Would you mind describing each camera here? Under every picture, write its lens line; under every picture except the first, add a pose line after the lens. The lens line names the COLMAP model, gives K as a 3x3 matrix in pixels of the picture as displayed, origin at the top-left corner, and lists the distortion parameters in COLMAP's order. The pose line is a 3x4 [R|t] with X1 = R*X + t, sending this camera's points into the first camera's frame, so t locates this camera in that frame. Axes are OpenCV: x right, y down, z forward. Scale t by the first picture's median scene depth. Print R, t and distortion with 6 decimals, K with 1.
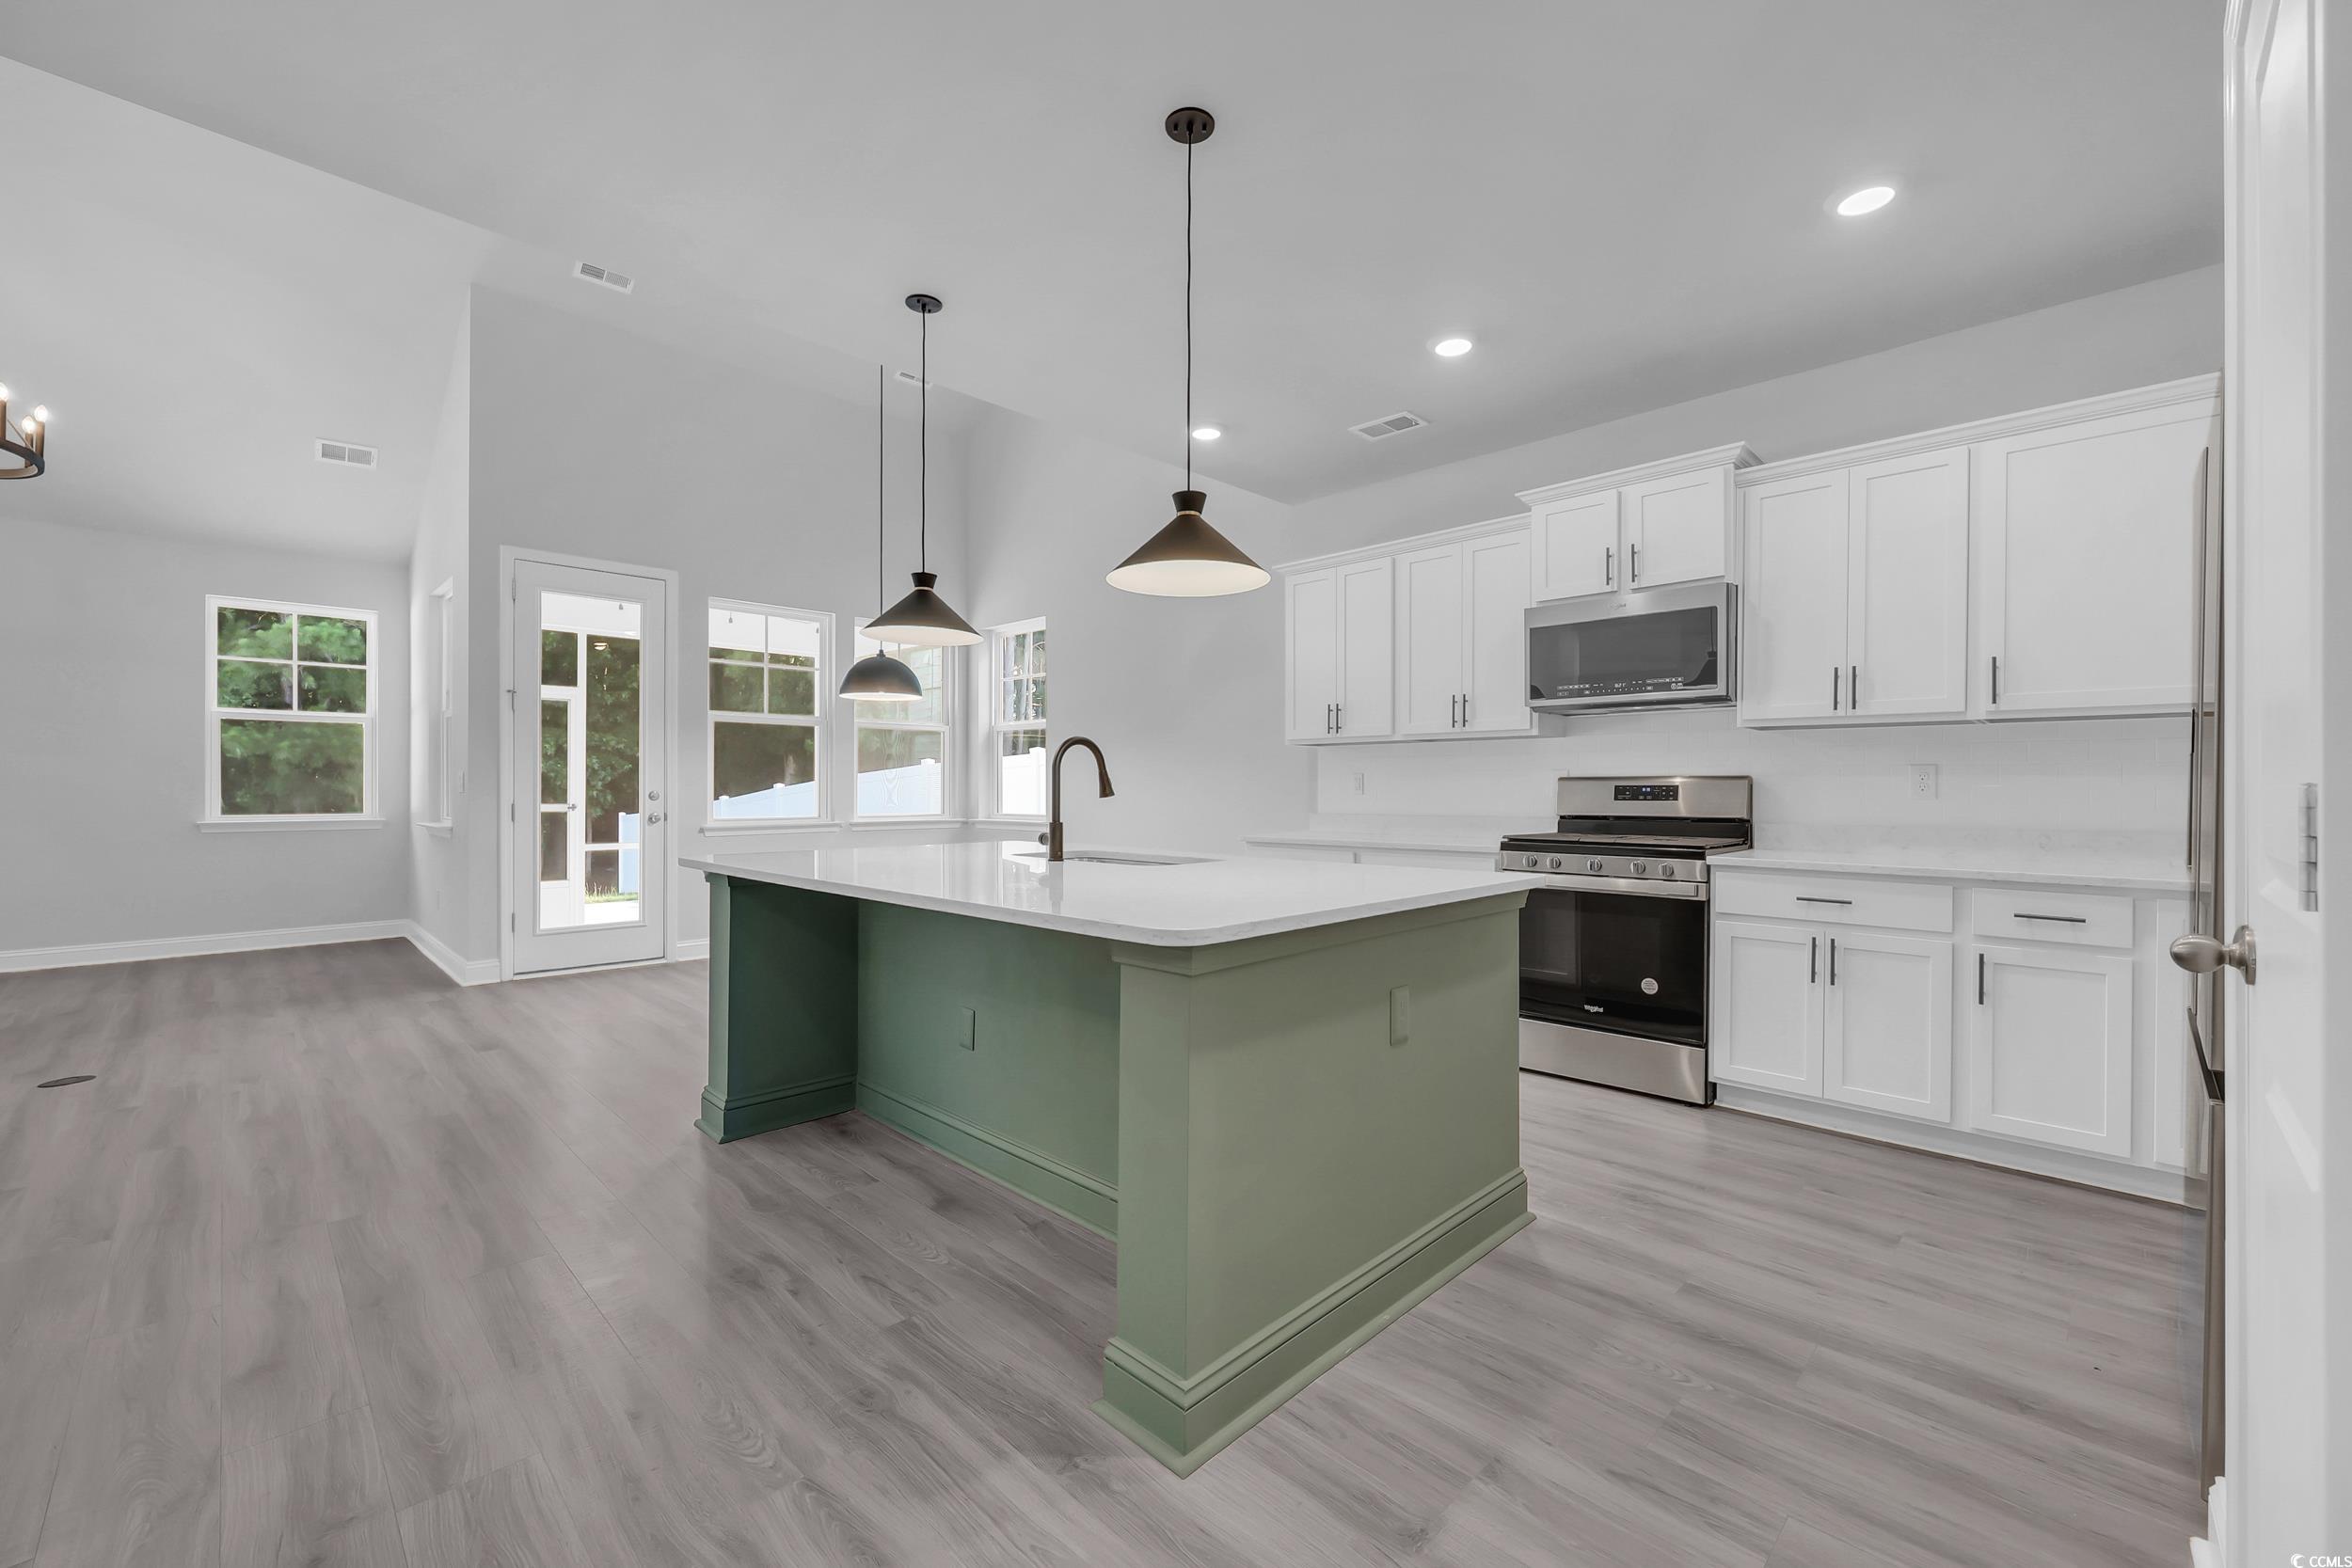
lens RADIAL K [[958.8, 0, 1185.6], [0, 958.8, 787.5], [0, 0, 1]] dist [-0.000331, -0.000155]
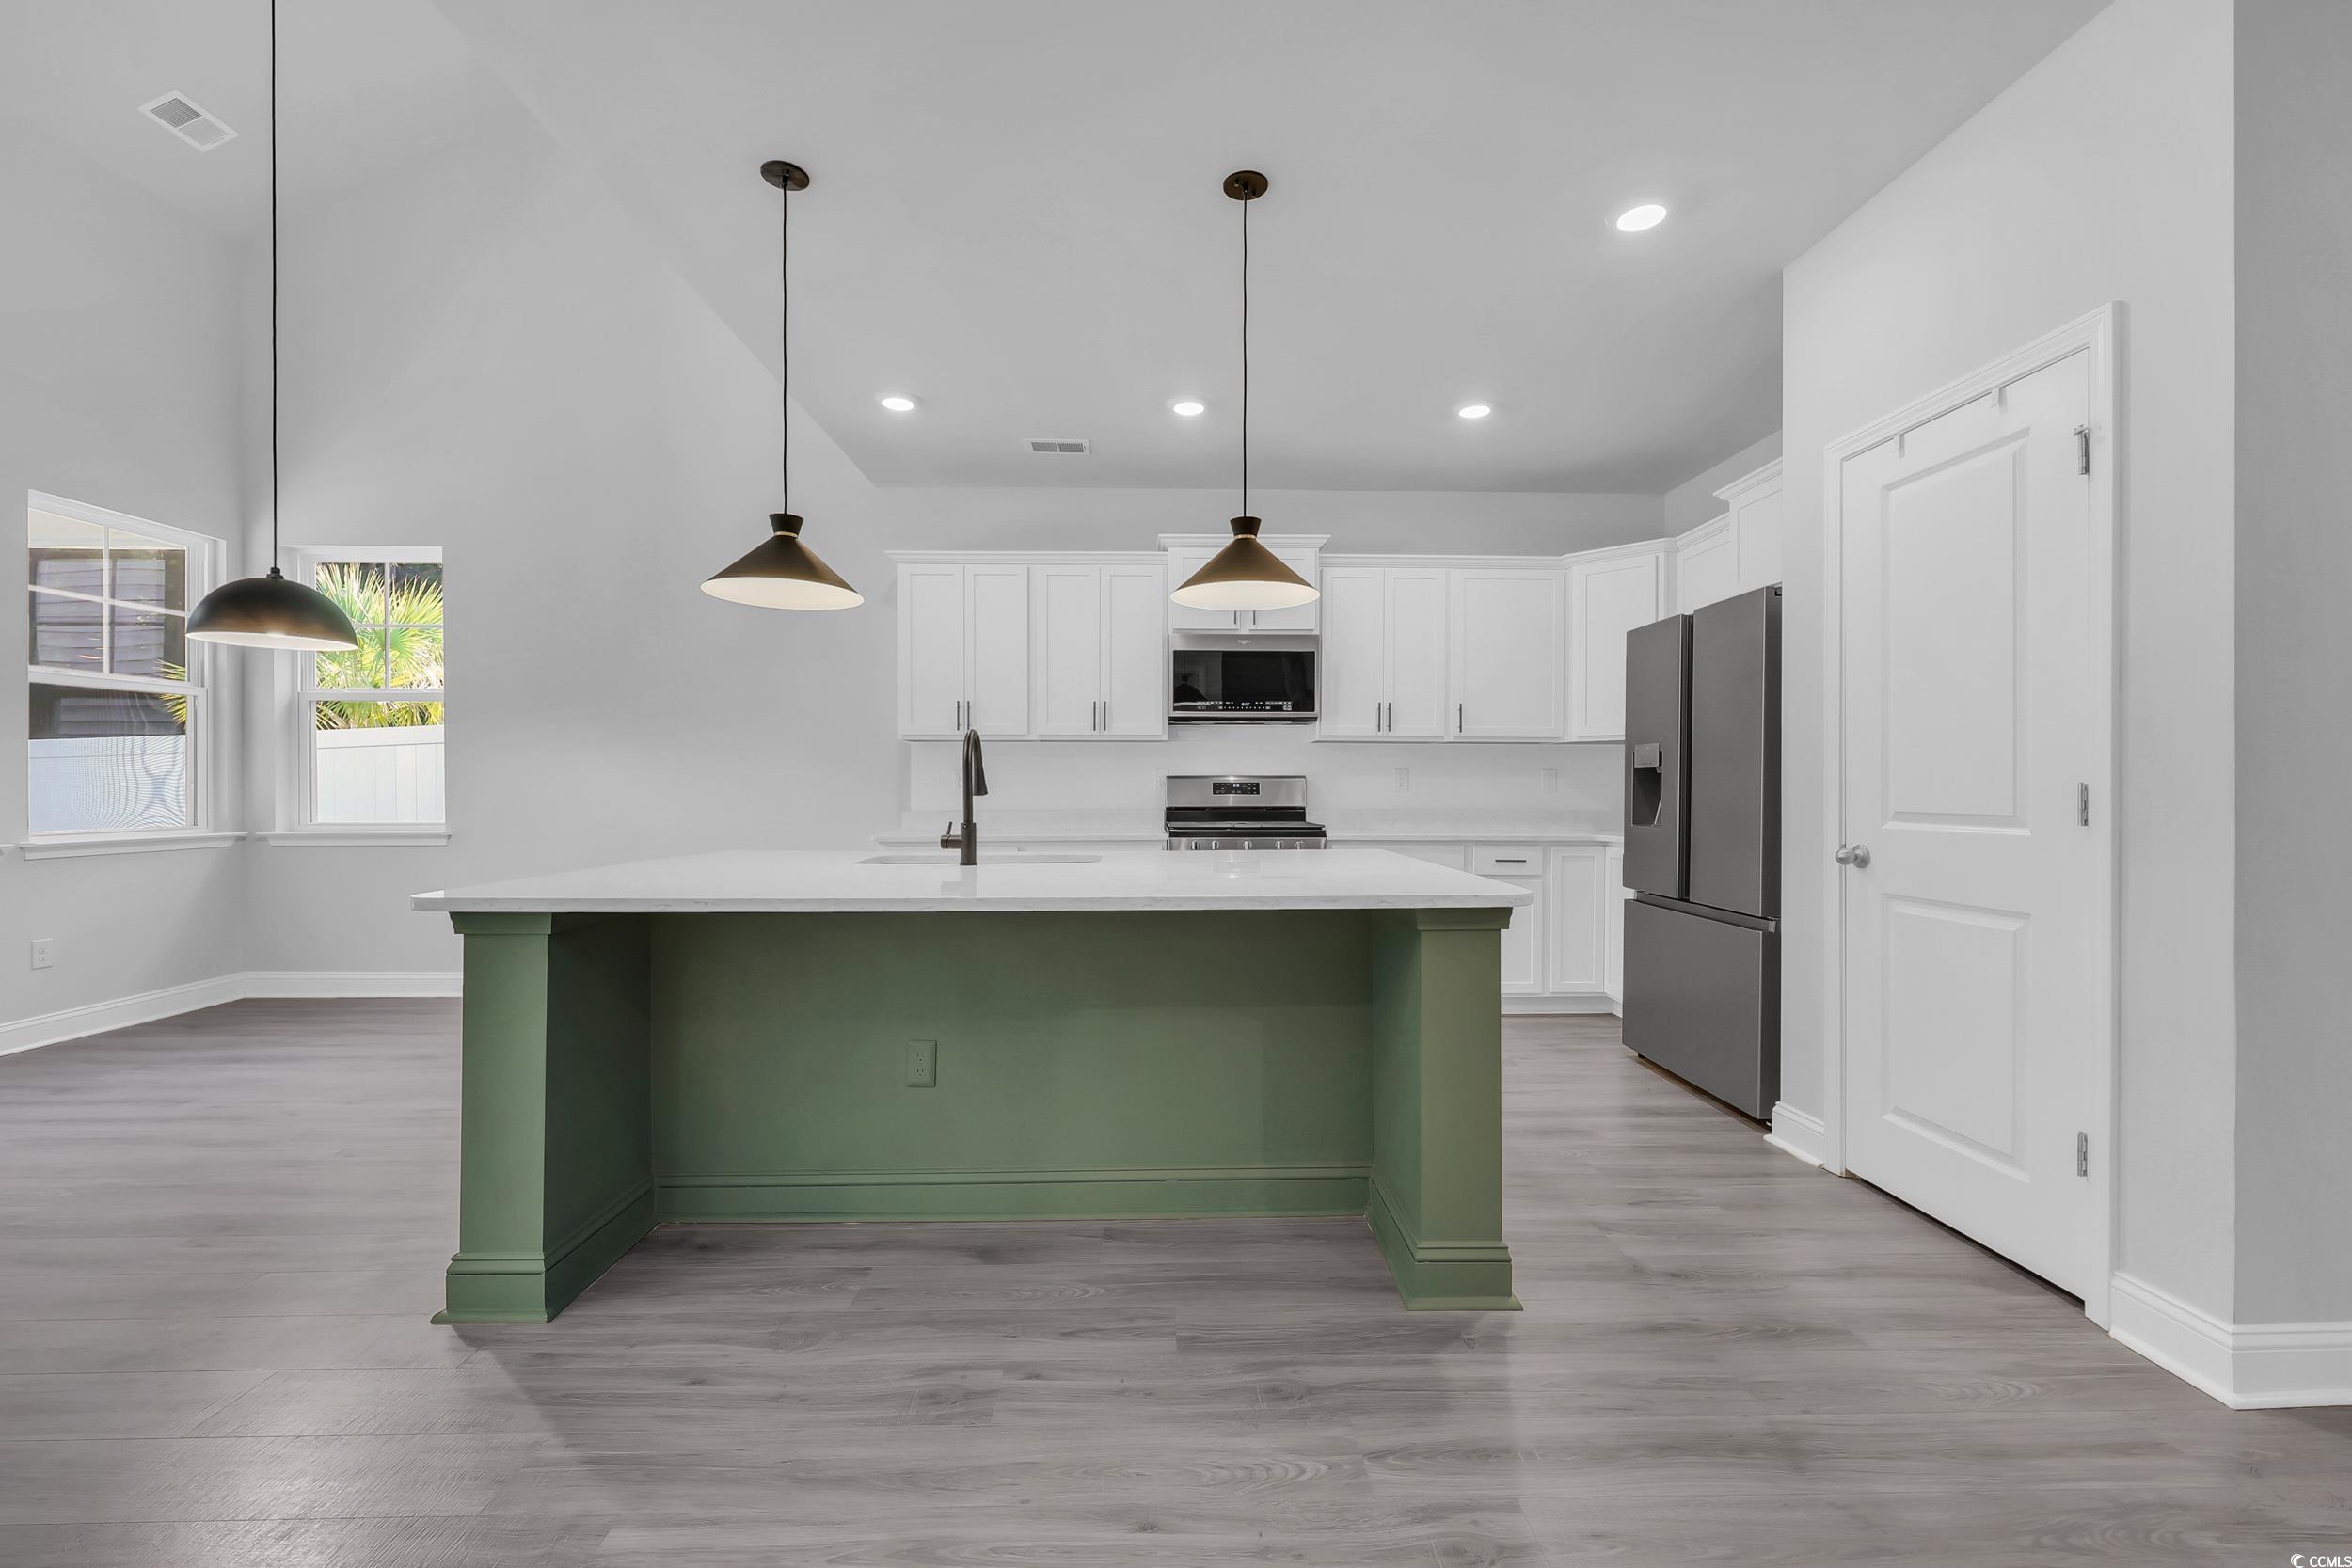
lens RADIAL K [[958.8, 0, 1185.6], [0, 958.8, 787.5], [0, 0, 1]] dist [-0.000331, -0.000155]
pose [[0.687240, -0.002912, 0.726425, -0.557671], [0.000268, 0.999993, 0.003755, -0.000387], [-0.726431, -0.002386, 0.687236, 0.189704]]
